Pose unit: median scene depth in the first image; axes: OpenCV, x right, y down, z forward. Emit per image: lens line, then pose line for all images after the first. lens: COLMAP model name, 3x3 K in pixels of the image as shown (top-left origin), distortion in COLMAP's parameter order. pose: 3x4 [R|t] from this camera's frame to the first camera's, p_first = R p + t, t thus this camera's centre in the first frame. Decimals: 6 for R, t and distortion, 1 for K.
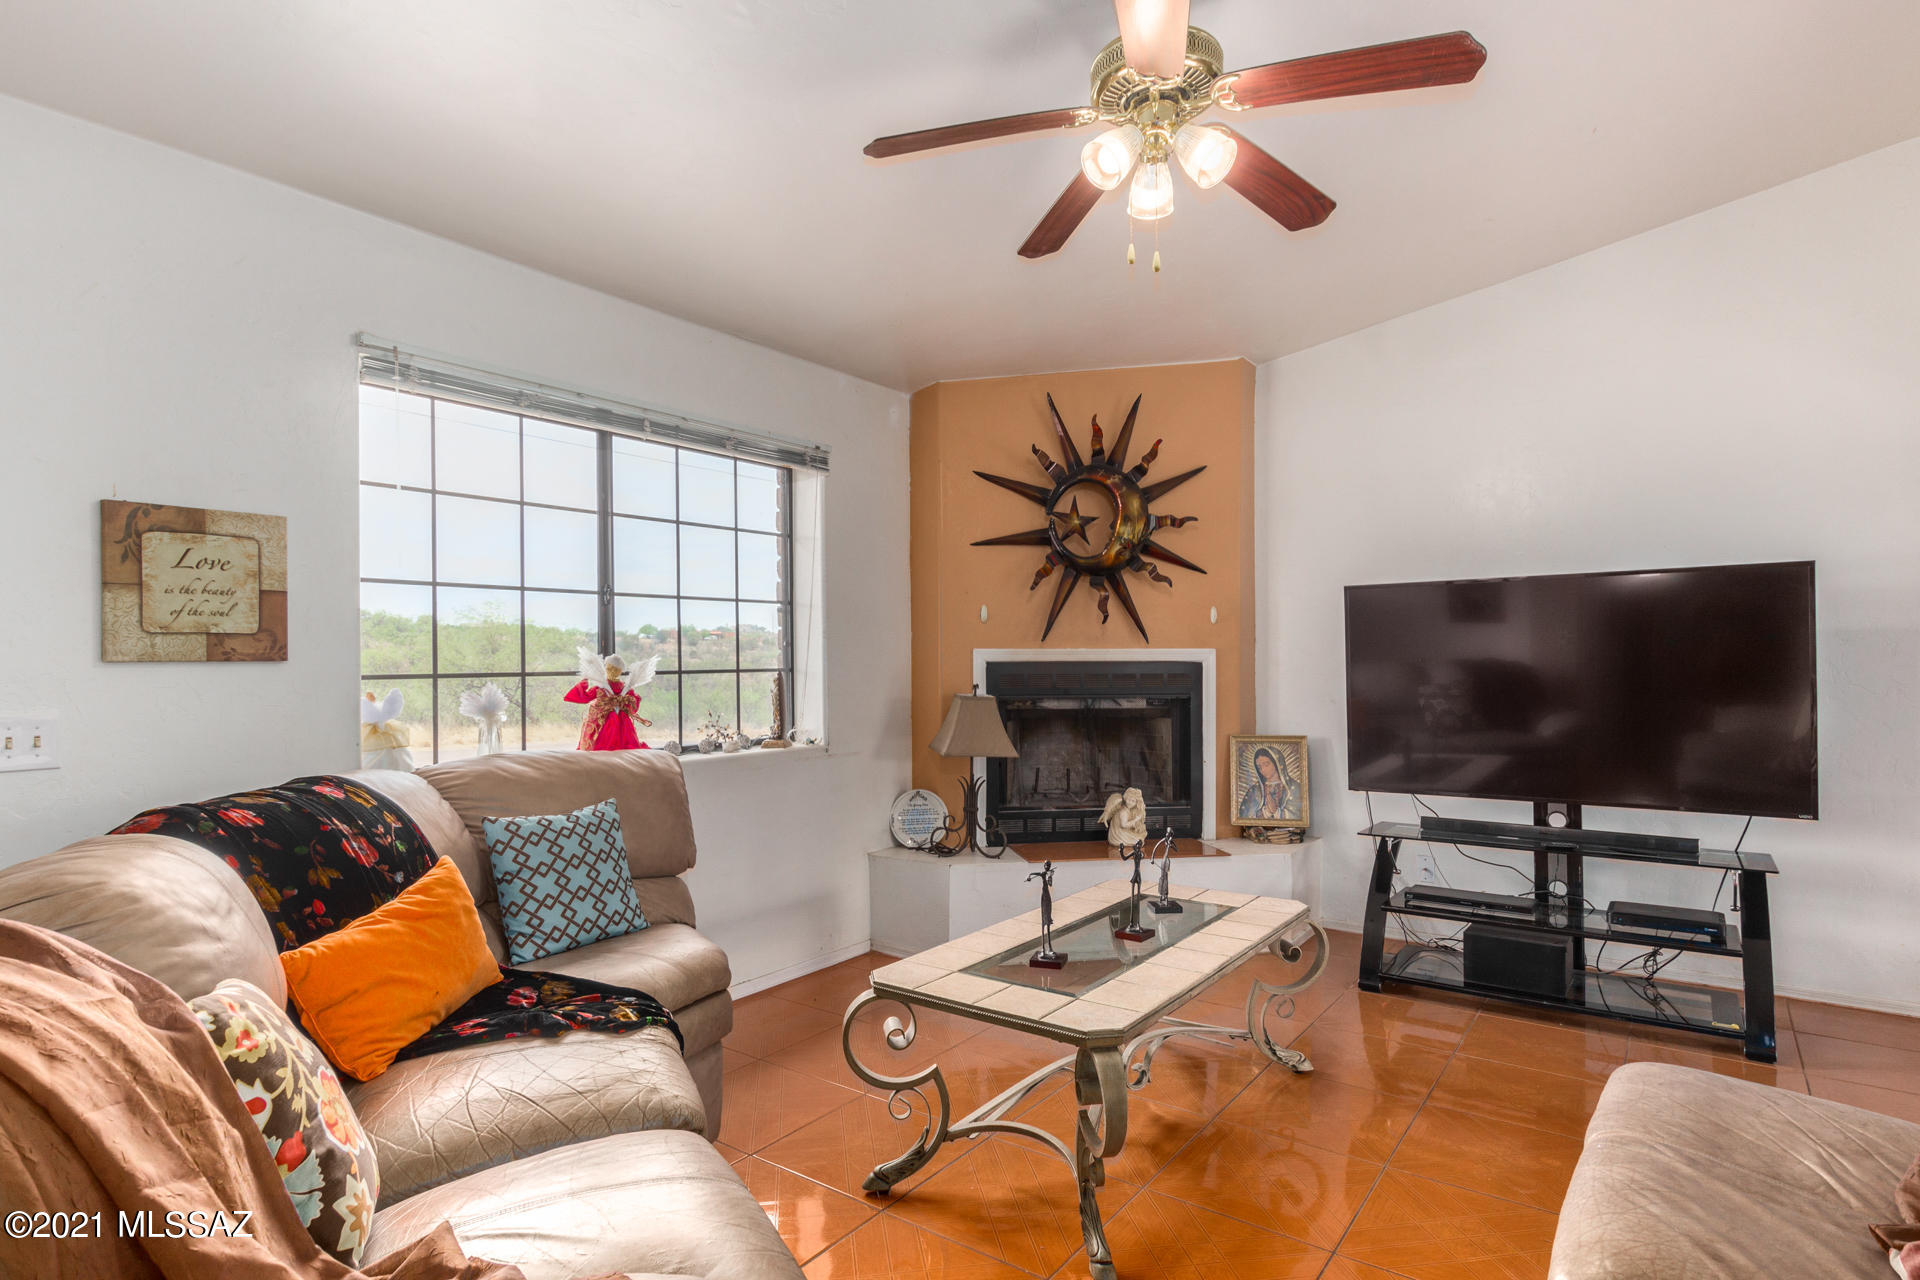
lens RADIAL K [[999.3, 0, 959.2], [0, 999.3, 645.1], [0, 0, 1]] dist [0.003018, -0.001300]
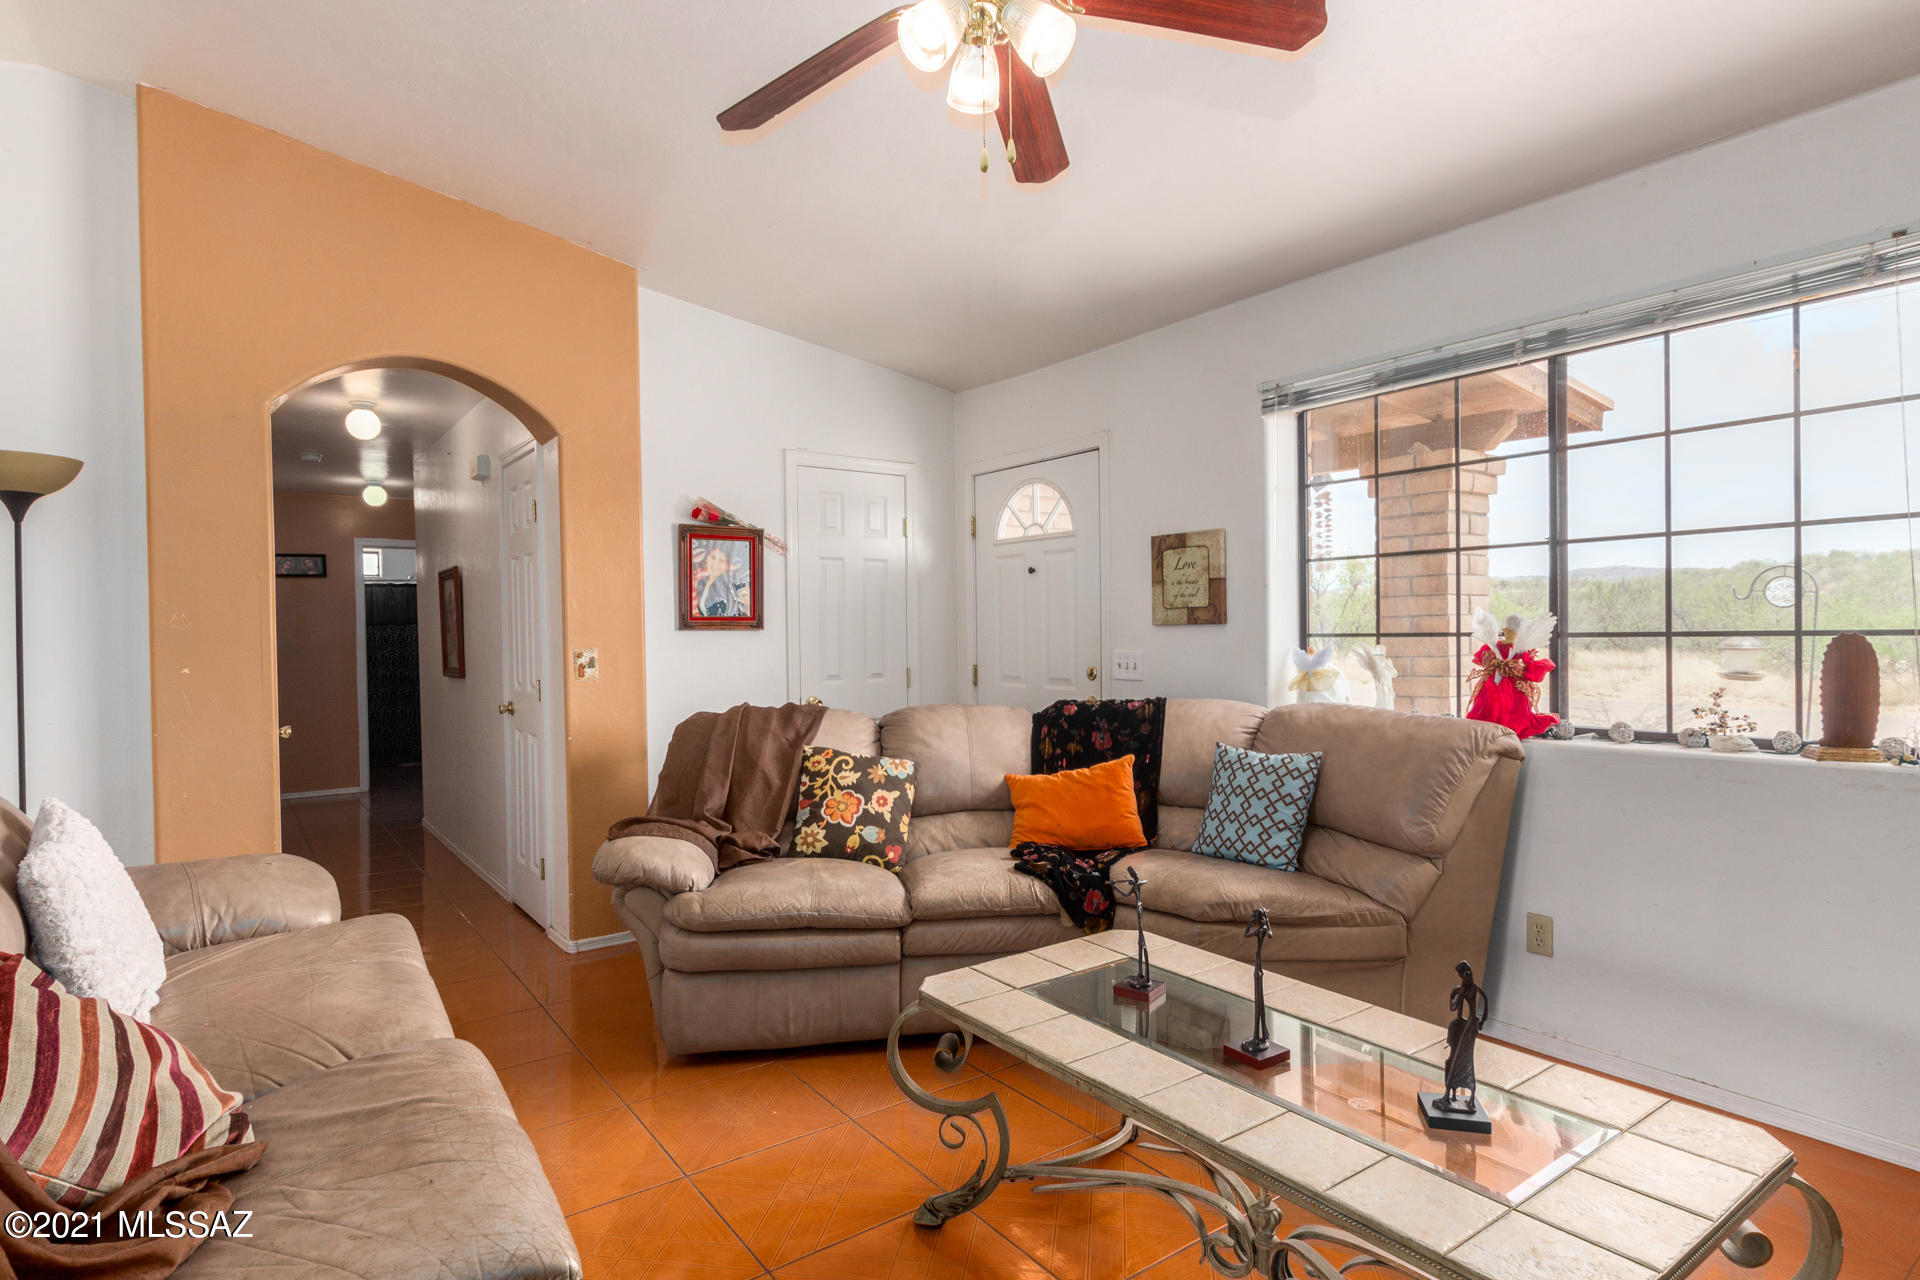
lens RADIAL K [[999.3, 0, 954.6], [0, 999.3, 640.0], [0, 0, 1]] dist [0.003018, -0.001300]
pose [[-0.305963, 0.022555, -0.951776, 0.587683], [0.031212, 0.999420, 0.013650, 0.004591], [0.951532, -0.025531, -0.306489, 0.708426]]
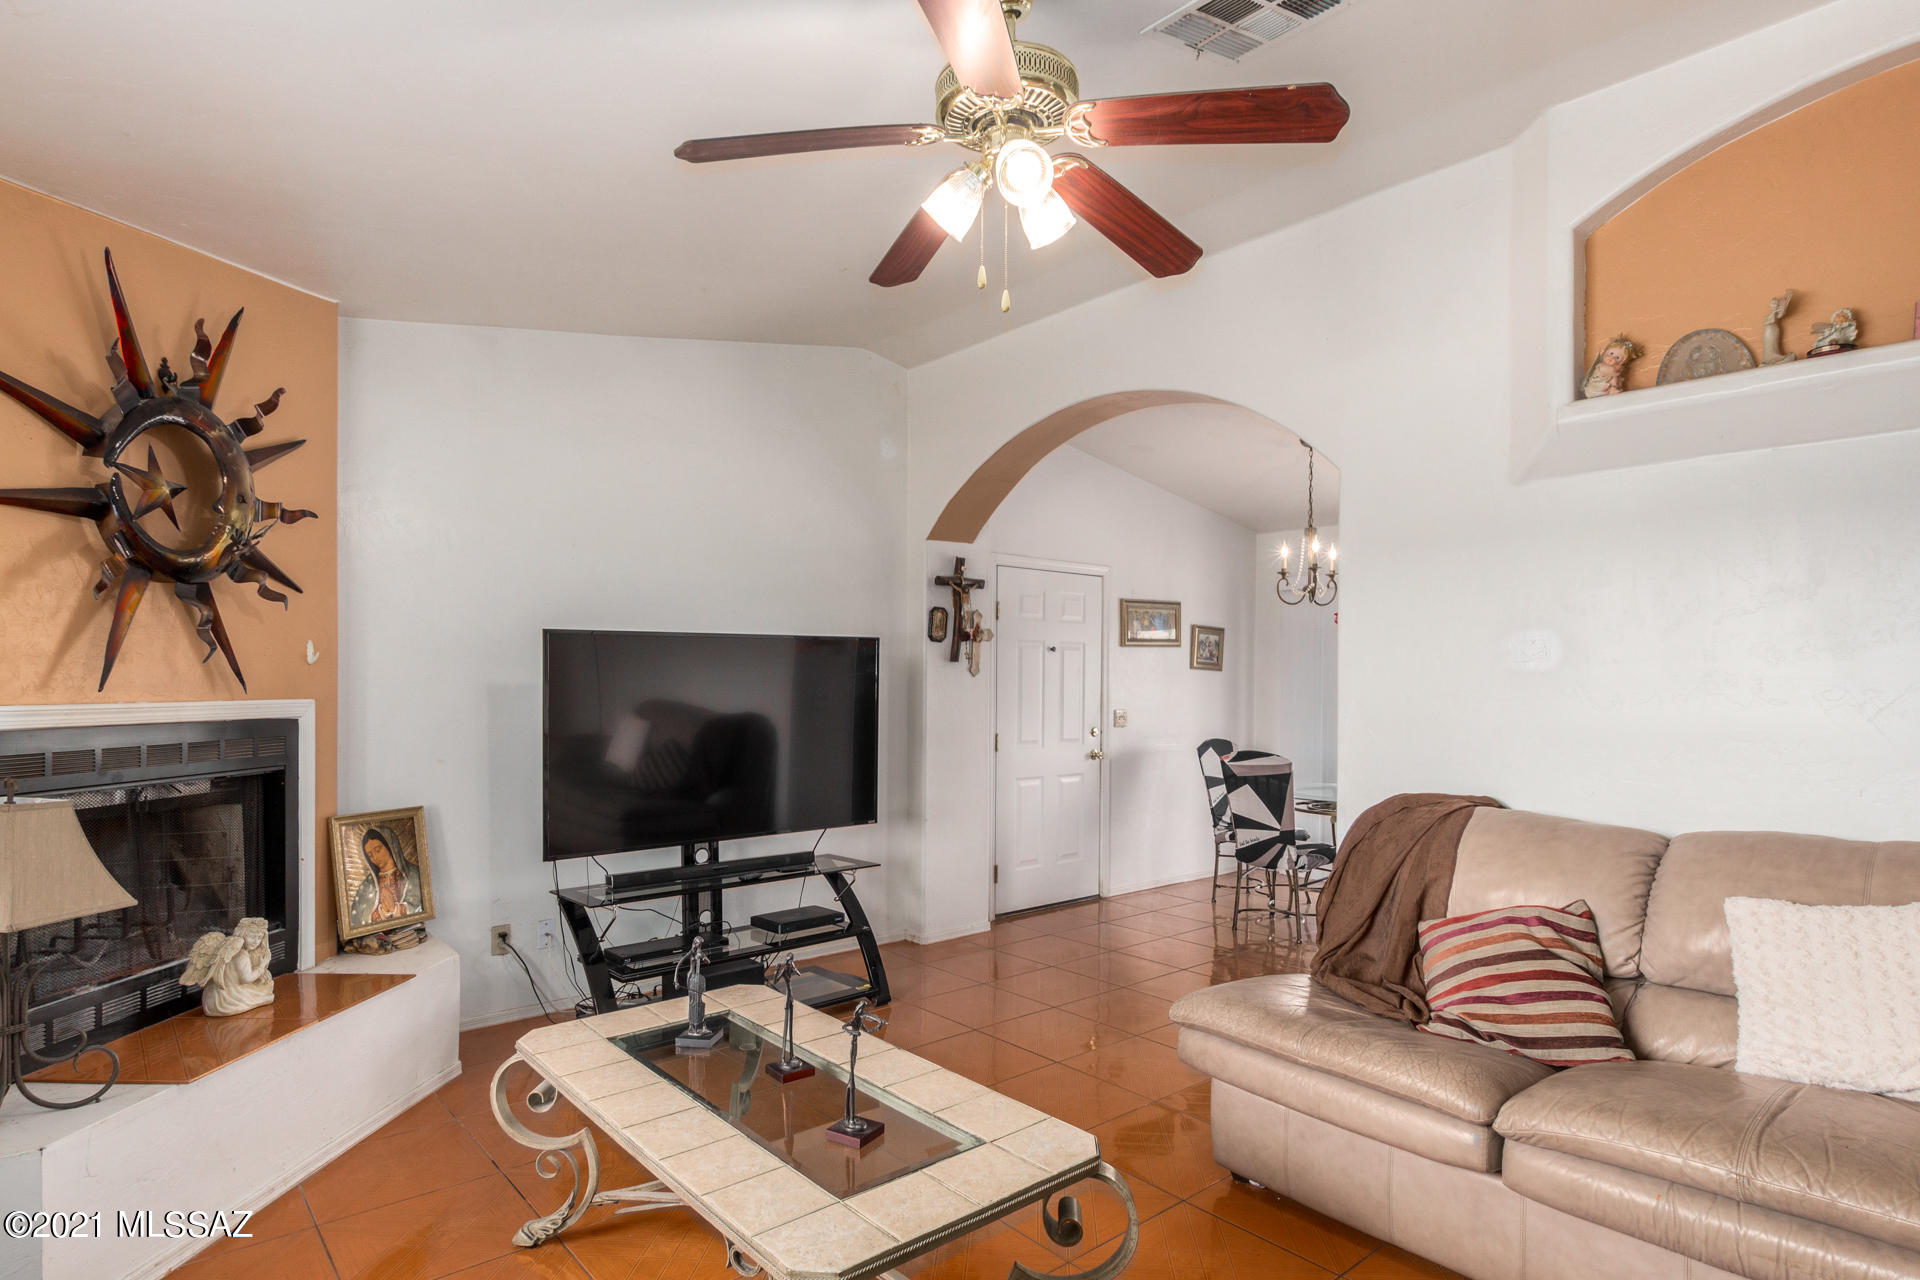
lens RADIAL K [[999.3, 0, 959.4], [0, 999.3, 685.3], [0, 0, 1]] dist [0.003018, -0.001300]
pose [[0.238427, 0.004148, 0.971152, -0.401147], [-0.019226, 0.999815, 0.000450, -0.019095], [-0.970970, -0.018779, 0.238463, 0.469262]]
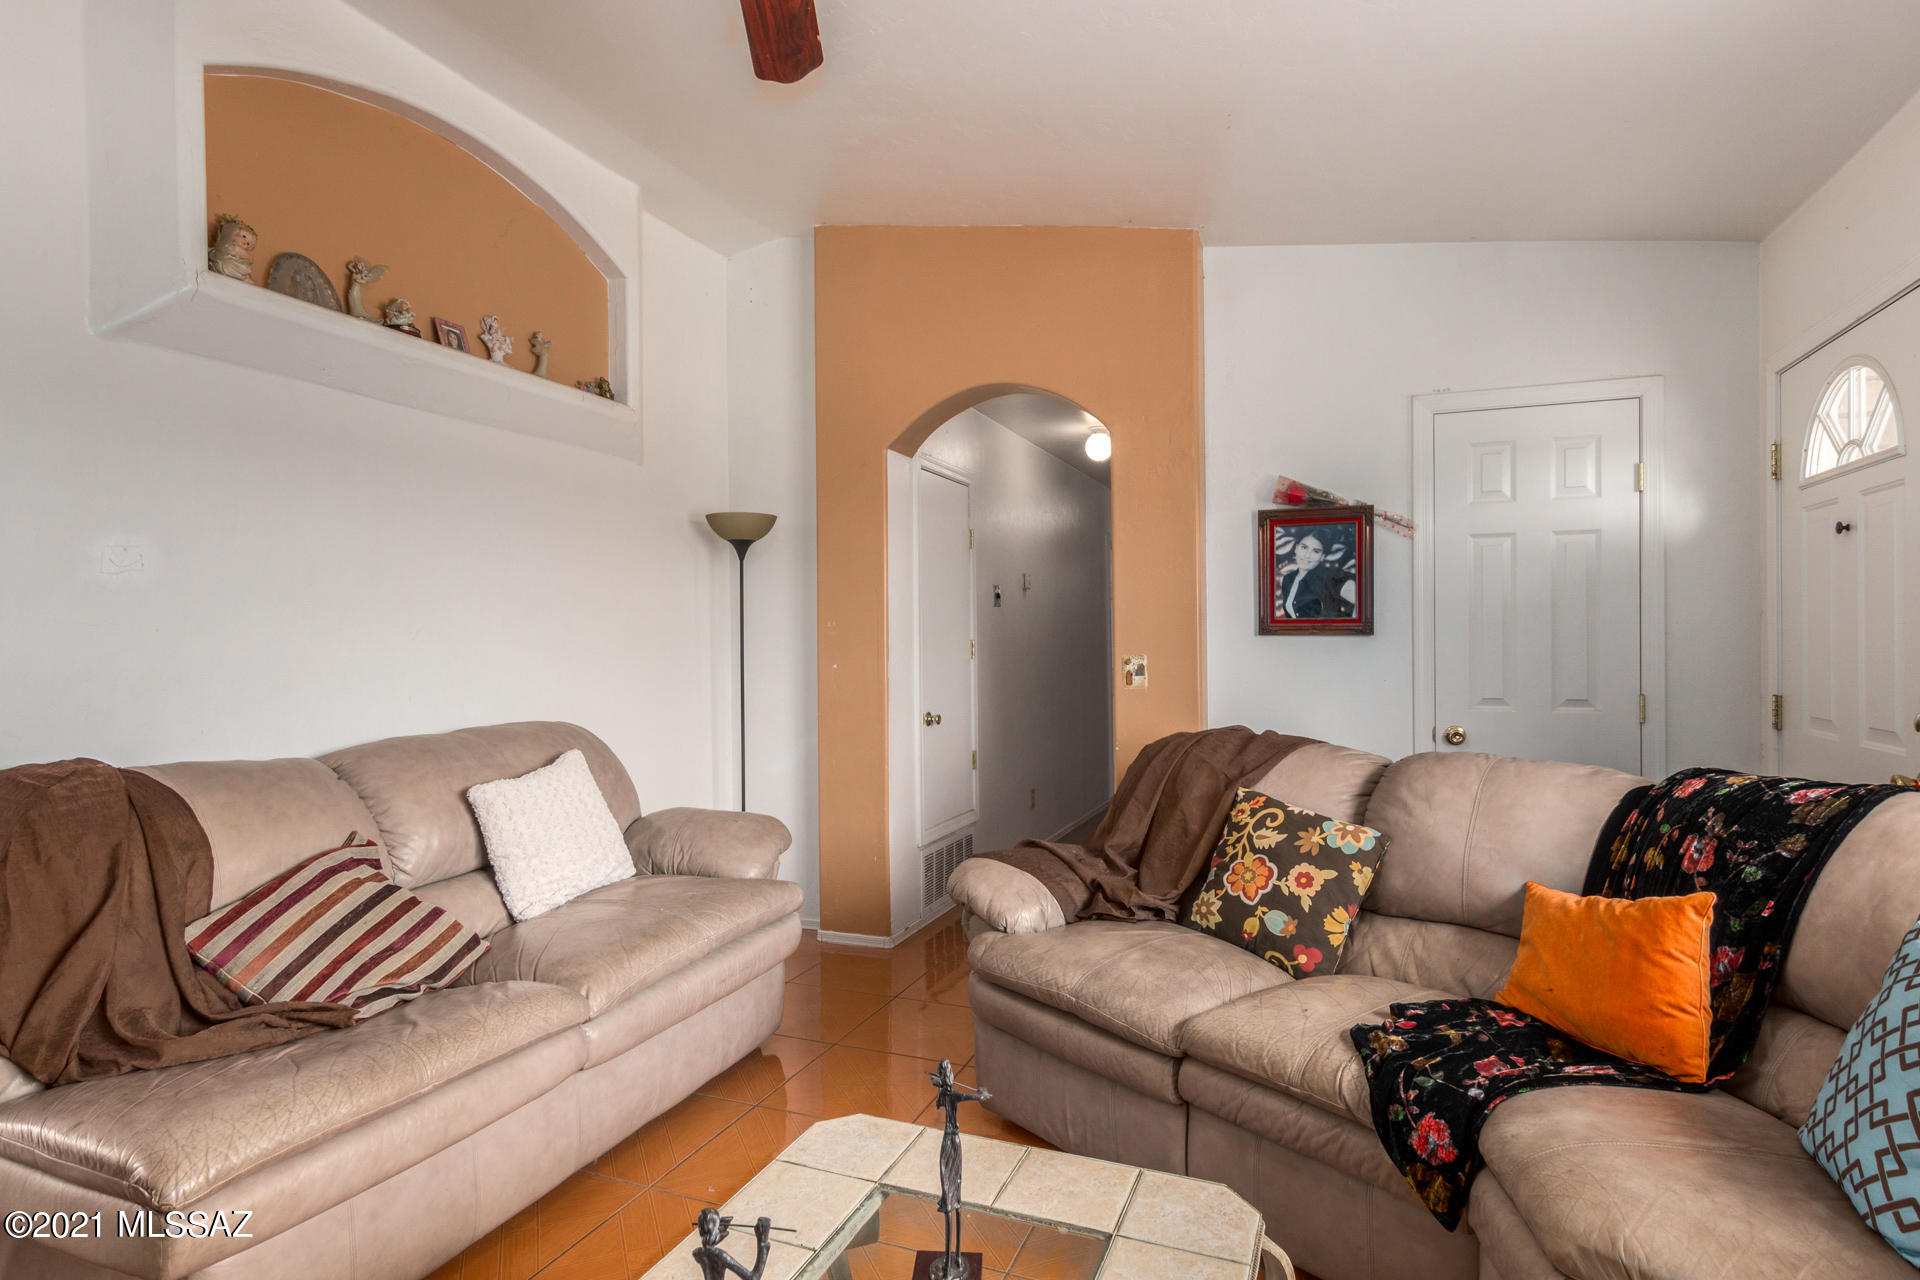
lens RADIAL K [[999.3, 0, 958.5], [0, 999.3, 644.9], [0, 0, 1]] dist [0.003018, -0.001300]
pose [[-0.967971, 0.017919, -0.250421, 0.135102], [0.021044, 0.999730, -0.009805, 0.011716], [0.250178, -0.014761, -0.968087, 0.924214]]
